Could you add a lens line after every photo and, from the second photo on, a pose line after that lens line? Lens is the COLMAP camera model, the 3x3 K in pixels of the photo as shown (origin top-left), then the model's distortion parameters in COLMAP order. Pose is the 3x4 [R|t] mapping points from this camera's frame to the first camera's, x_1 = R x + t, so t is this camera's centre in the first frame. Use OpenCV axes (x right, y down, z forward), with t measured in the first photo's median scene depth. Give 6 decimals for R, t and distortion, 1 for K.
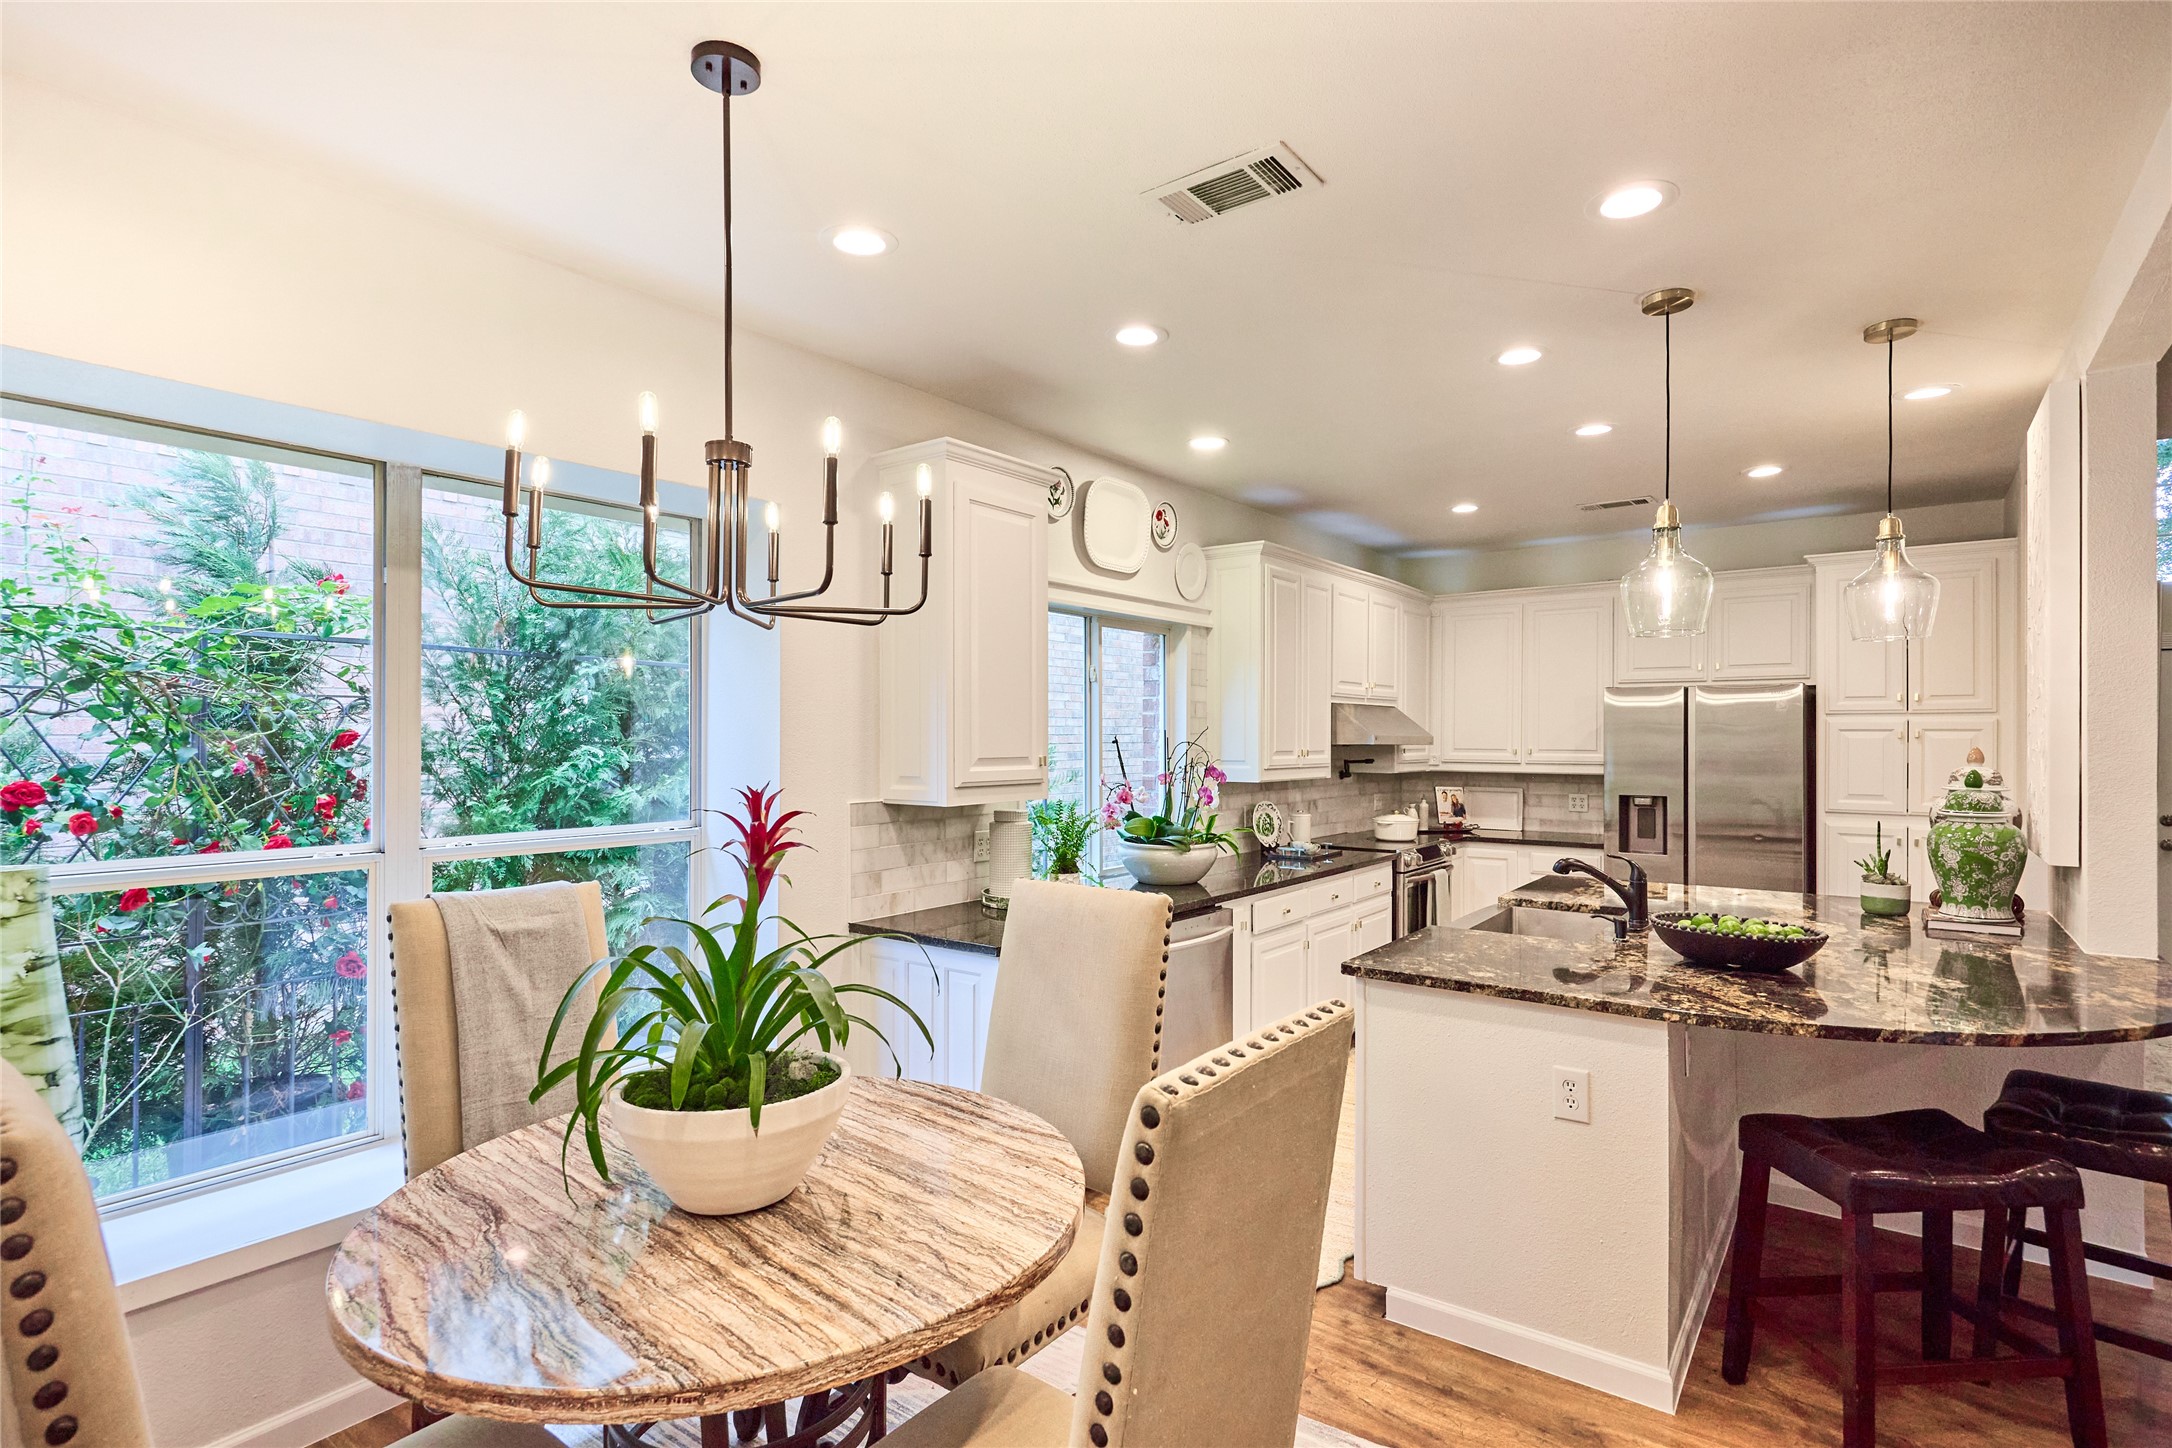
lens RADIAL K [[1069.7, 0, 1075.8], [0, 1069.7, 733.5], [0, 0, 1]] dist [-0.001397, -0.000991]
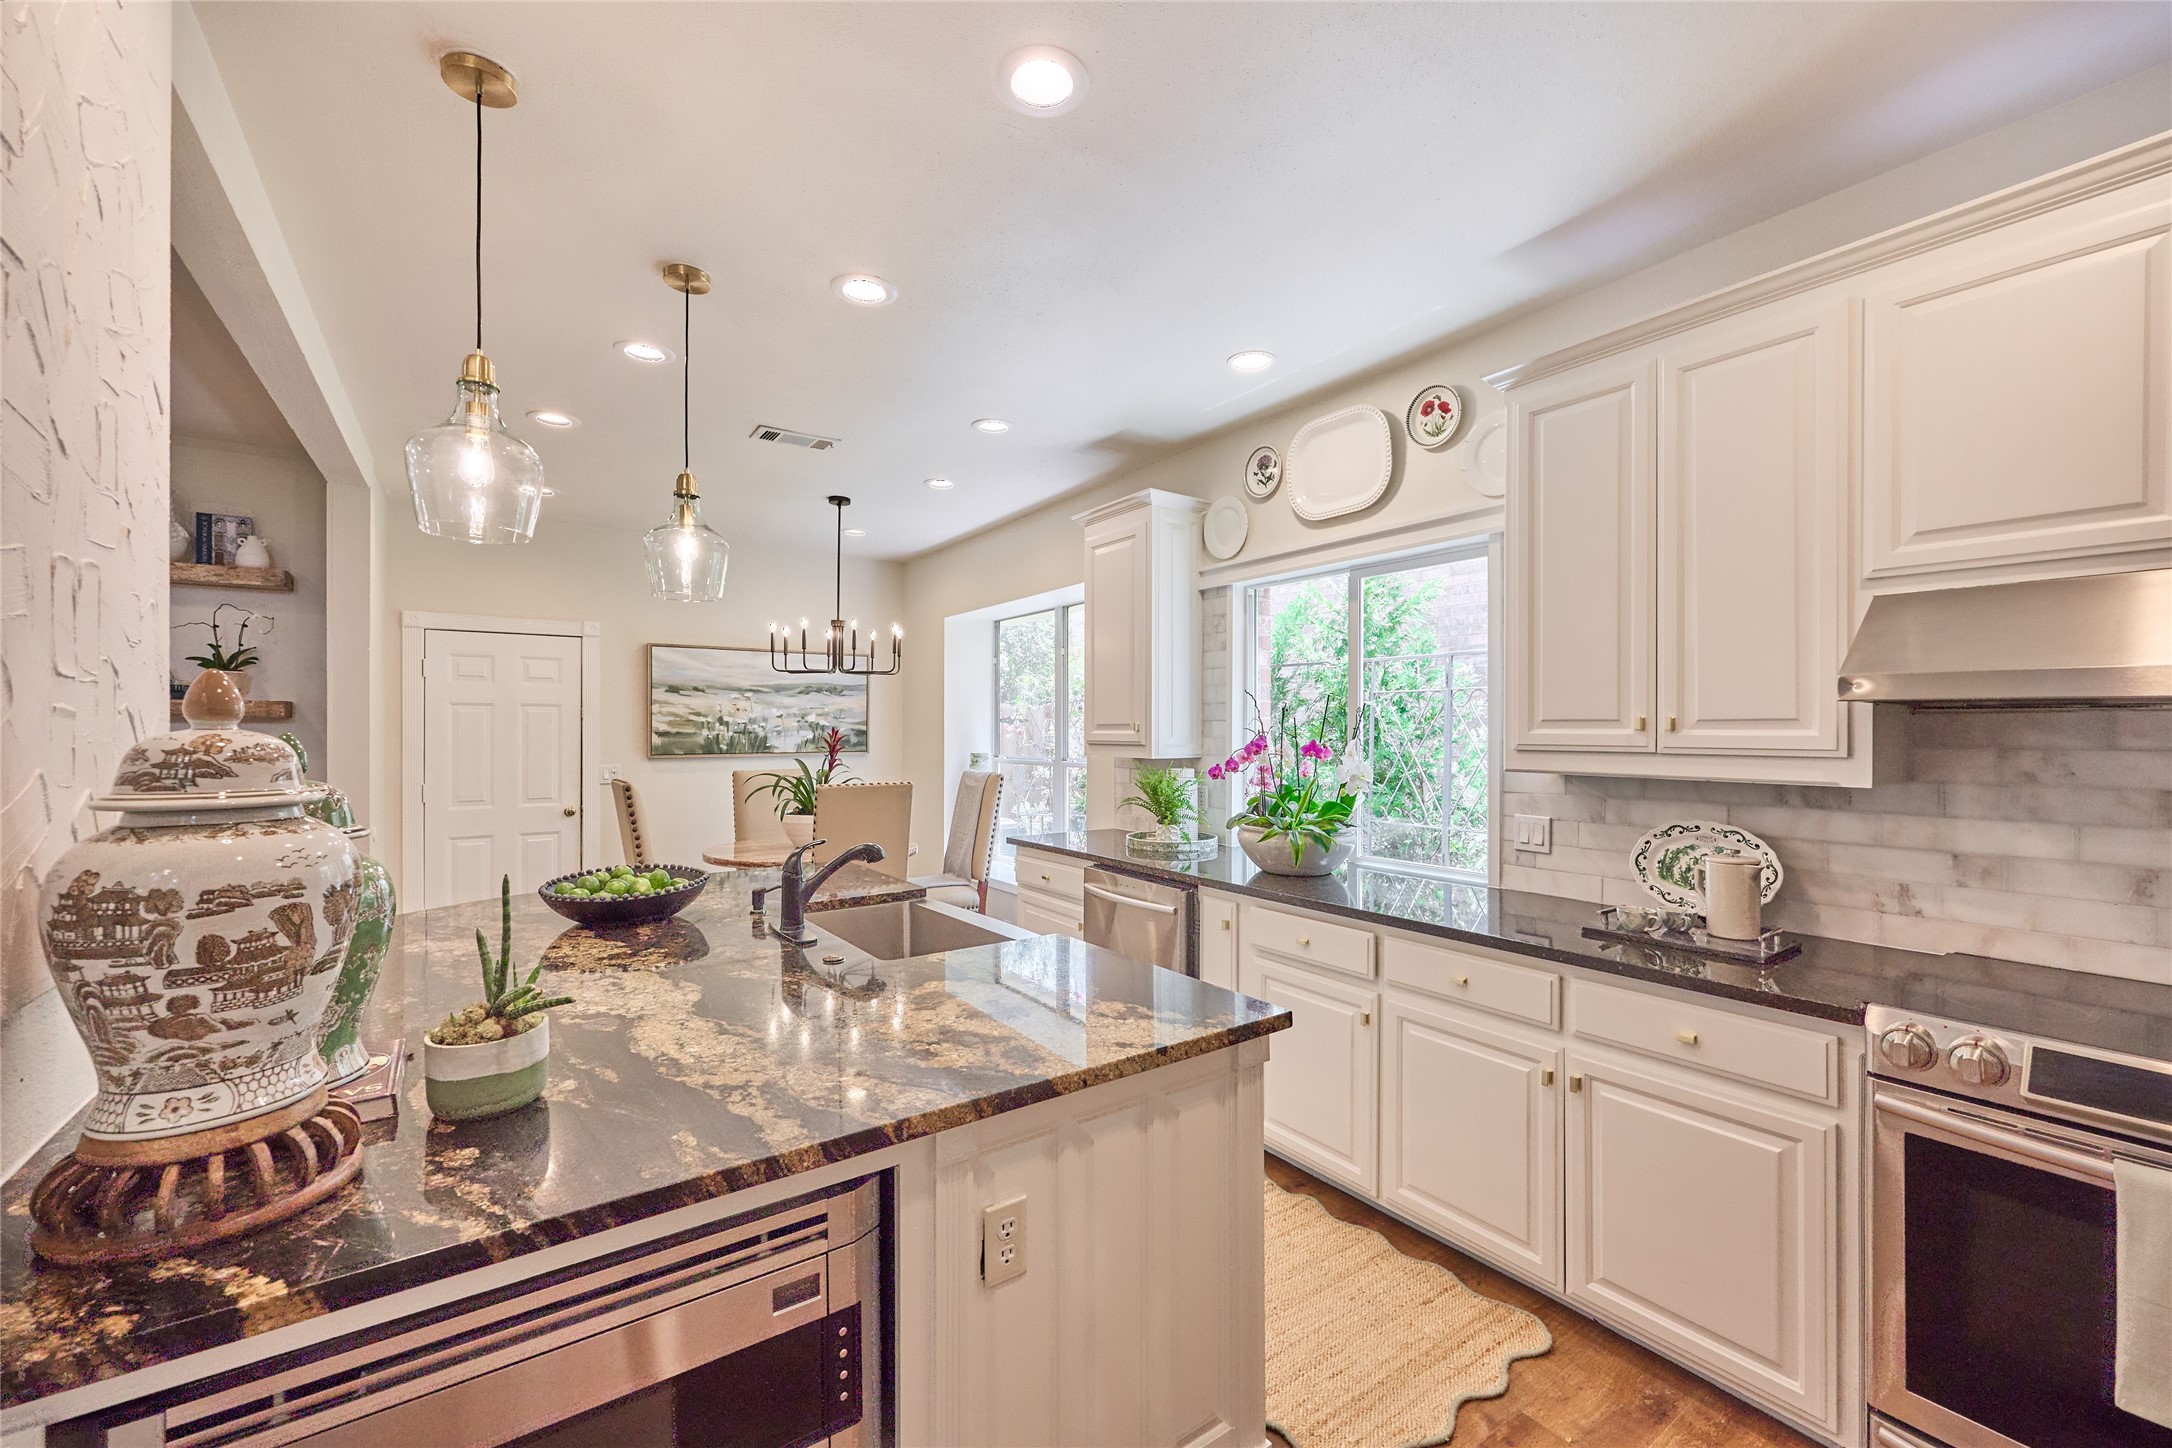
lens RADIAL K [[867.1, 0, 1089.4], [0, 867.1, 728.7], [0, 0, 1]] dist [-0.003298, 0.000263]
pose [[-0.297791, 0.001085, -0.954631, 0.708339], [0.003102, 0.999995, 0.000169, 0.020546], [0.954626, -0.002910, -0.297793, 0.922017]]
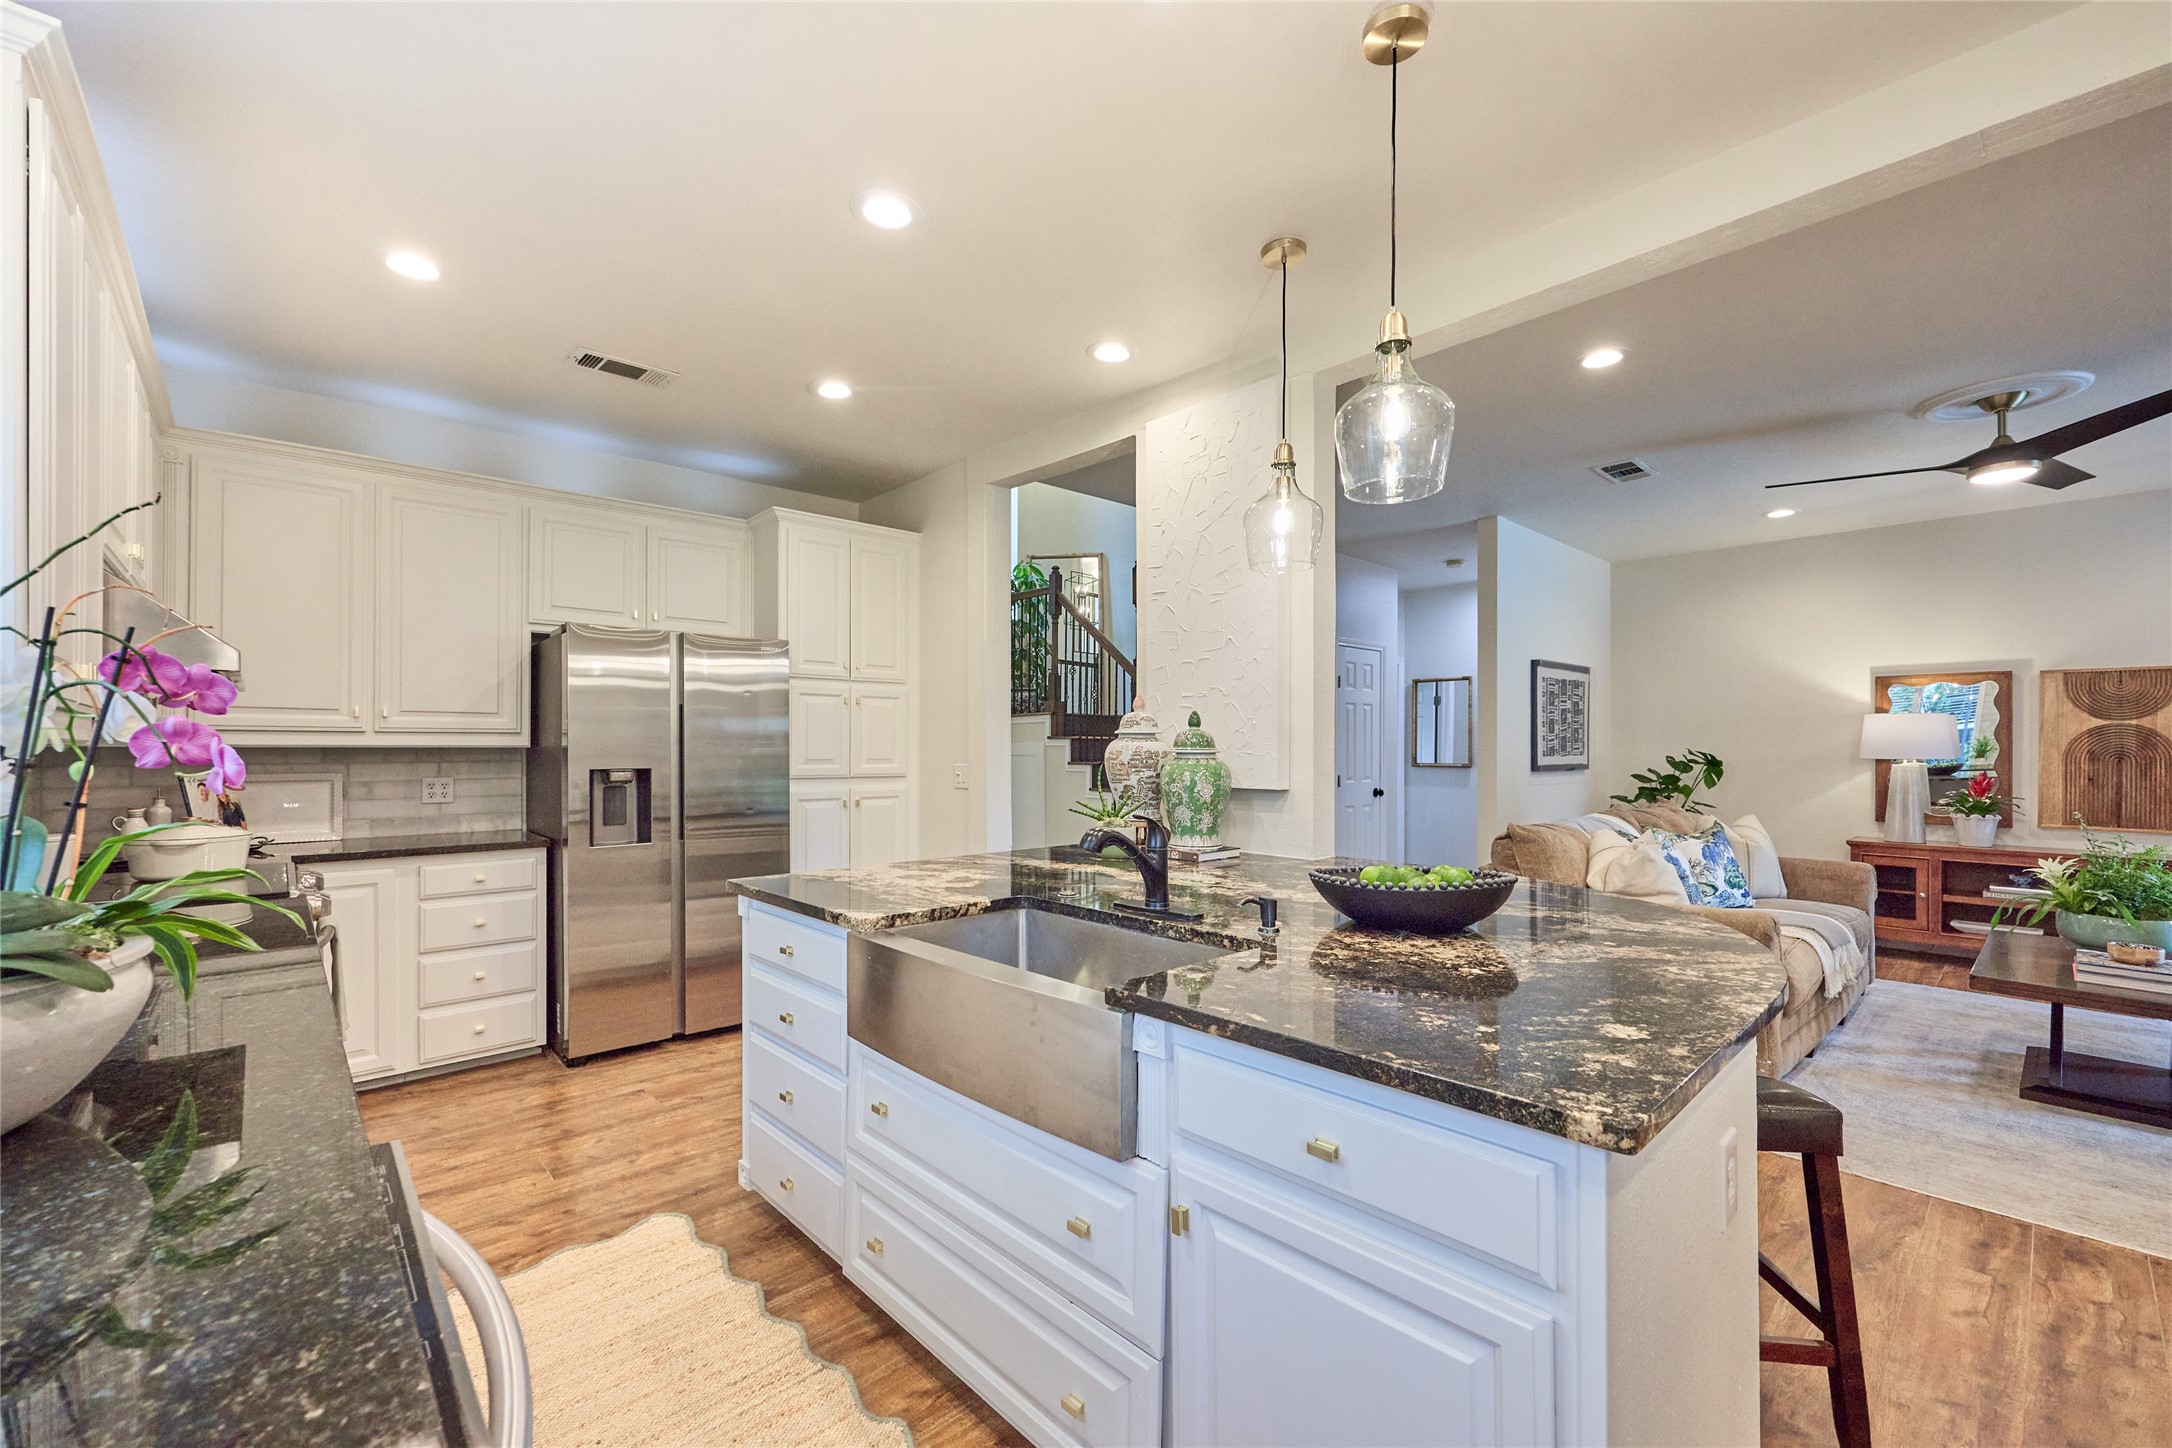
lens RADIAL K [[892.4, 0, 1092.3], [0, 892.4, 747.6], [0, 0, 1]] dist [0.008297, -0.000271]
pose [[0.166083, 0.000280, 0.986112, -0.047060], [-0.002056, 0.999998, 0.000062, 0.047011], [-0.986110, -0.002038, 0.166083, 0.627997]]
